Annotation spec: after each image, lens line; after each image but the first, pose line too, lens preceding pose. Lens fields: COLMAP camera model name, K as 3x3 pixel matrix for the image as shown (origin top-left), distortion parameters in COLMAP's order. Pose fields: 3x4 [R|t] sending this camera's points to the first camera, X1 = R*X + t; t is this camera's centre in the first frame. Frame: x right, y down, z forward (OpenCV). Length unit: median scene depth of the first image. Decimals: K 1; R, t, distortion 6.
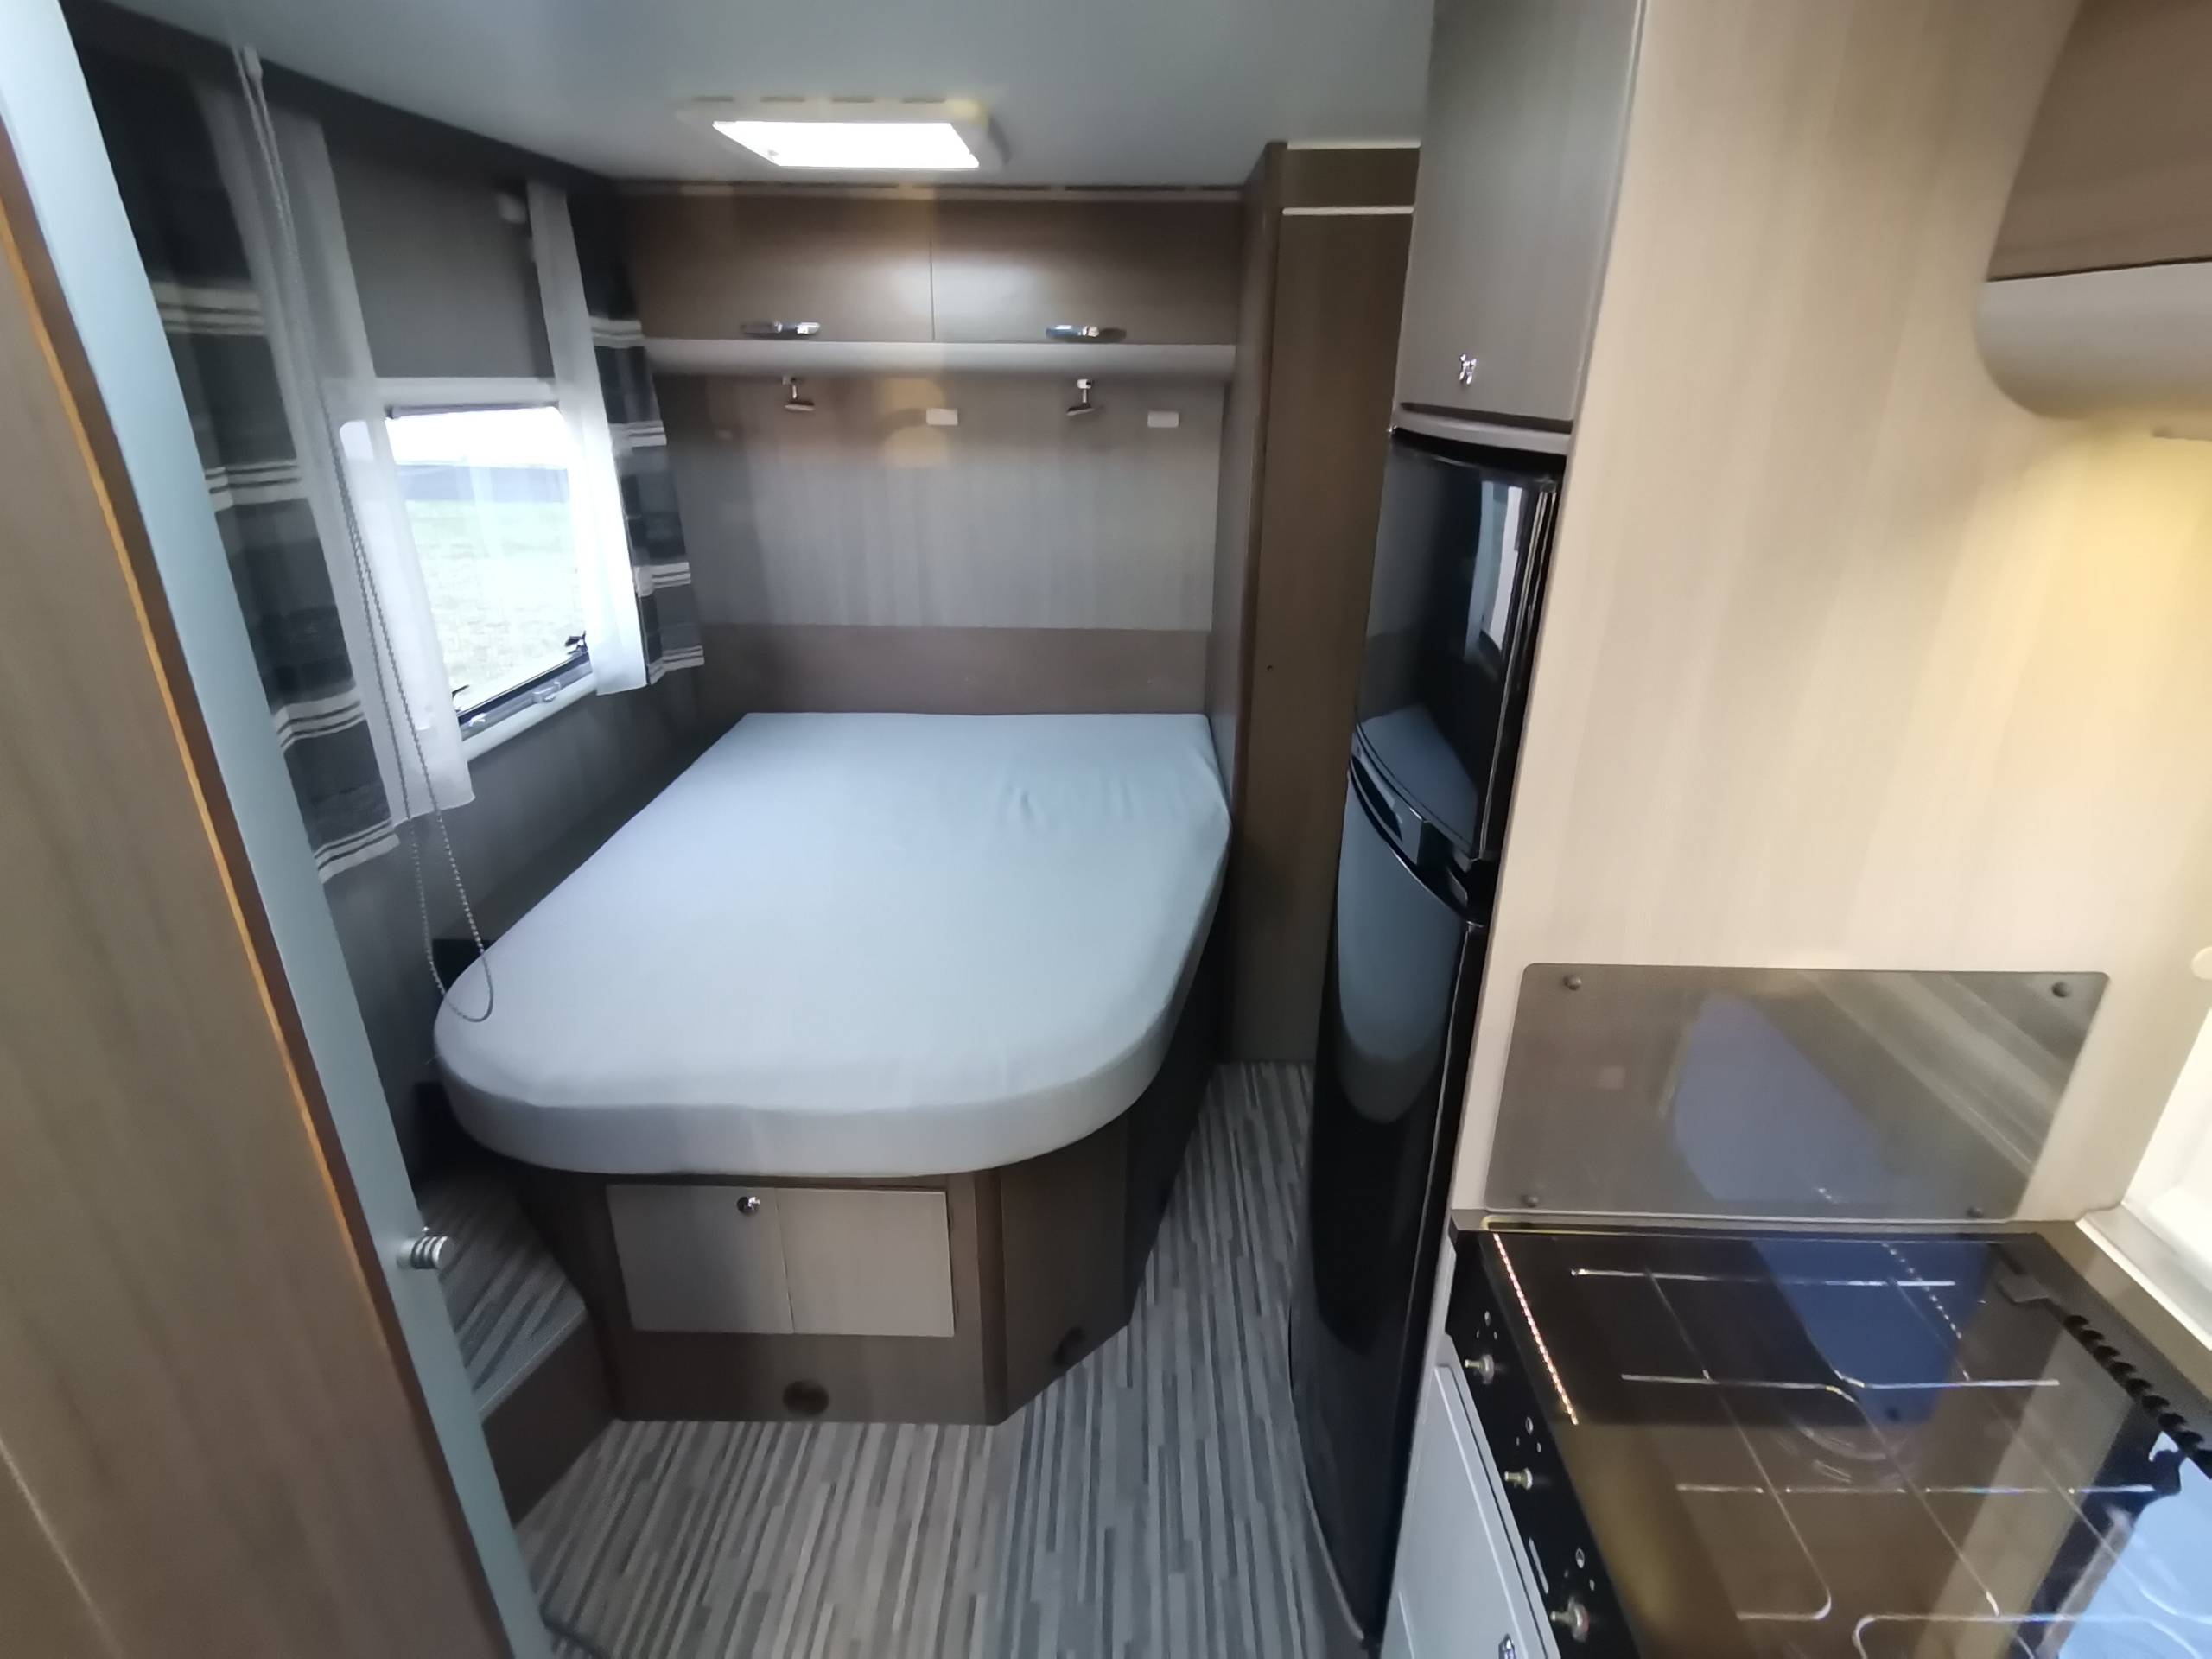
lens RADIAL K [[1087.7, 0, 1106.0], [0, 1087.7, 829.5], [0, 0, 1]] dist [0.078973, -0.065975]
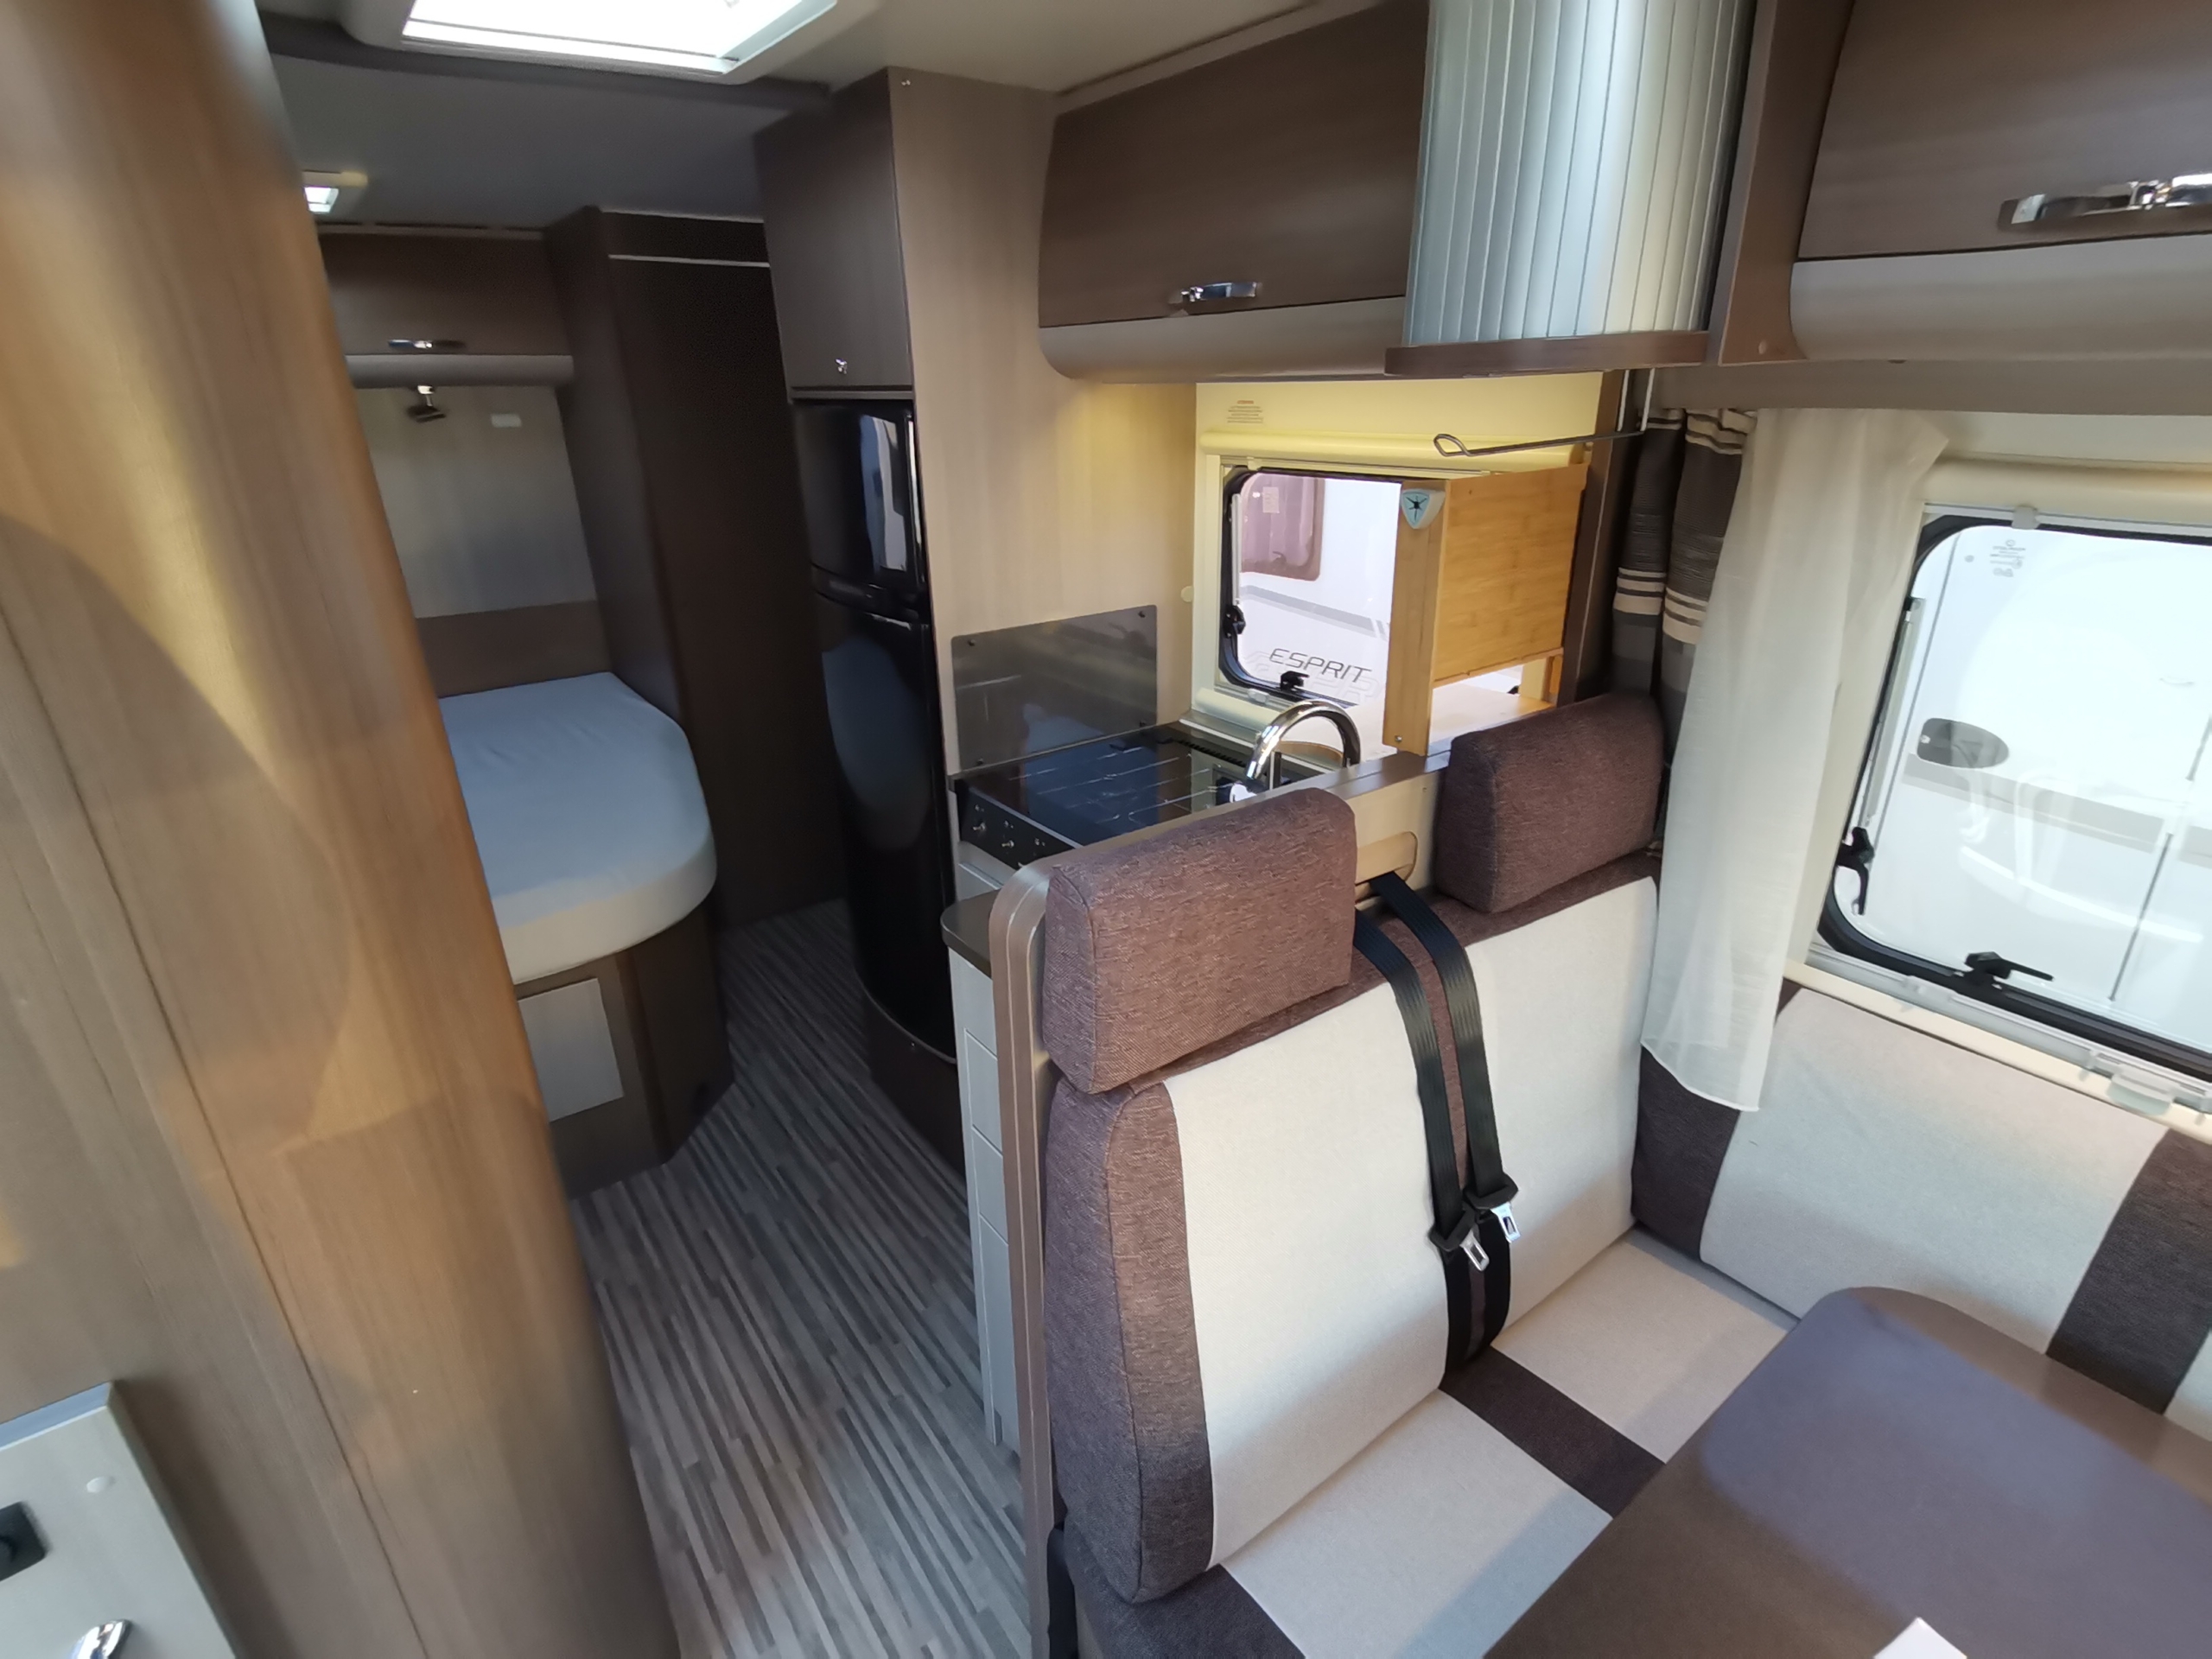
lens RADIAL K [[1084.4, 0, 1106.0], [0, 1084.4, 829.5], [0, 0, 1]] dist [0.050311, -0.028082]
pose [[0.797320, -0.252378, 0.548258, -0.318683], [0.256334, 0.963980, 0.070965, 0.202529], [-0.546419, 0.083956, 0.833293, -0.455344]]
